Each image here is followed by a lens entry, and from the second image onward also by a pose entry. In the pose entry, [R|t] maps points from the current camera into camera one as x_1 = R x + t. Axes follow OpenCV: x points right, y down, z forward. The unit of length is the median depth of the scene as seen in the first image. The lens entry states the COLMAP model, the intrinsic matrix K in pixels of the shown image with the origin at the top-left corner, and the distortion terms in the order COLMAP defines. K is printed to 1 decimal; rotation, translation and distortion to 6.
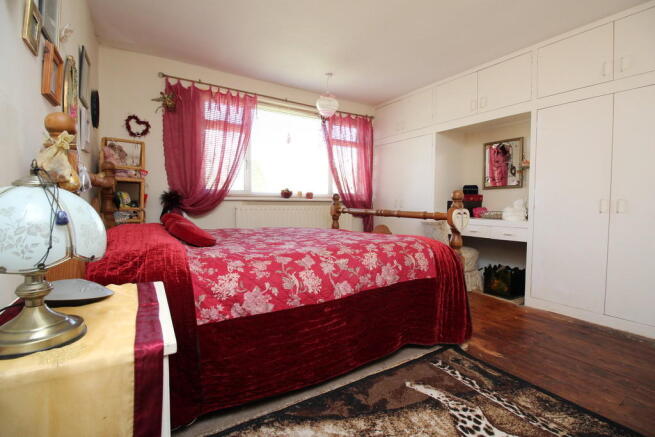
lens RADIAL K [[303.4, 0, 332.4], [0, 303.4, 214.5], [0, 0, 1]] dist [-0.009559, -0.000600]
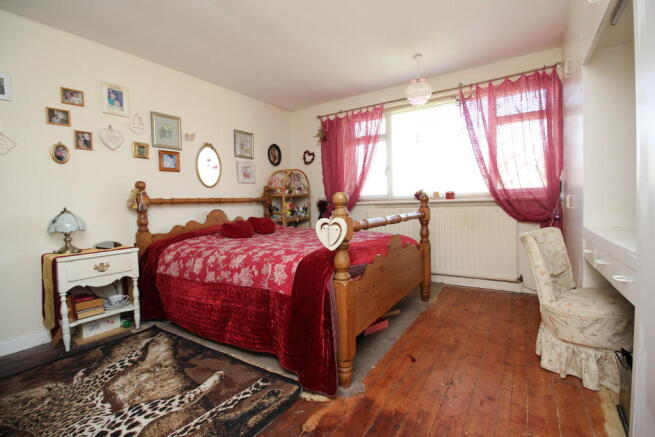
lens RADIAL K [[303.4, 0, 332.4], [0, 303.4, 214.5], [0, 0, 1]] dist [-0.009559, -0.000600]
pose [[0.416235, 0.009473, -0.909208, 1.253973], [-0.002832, 0.999954, 0.009122, -0.037440], [0.909253, -0.001222, 0.416243, 0.788518]]
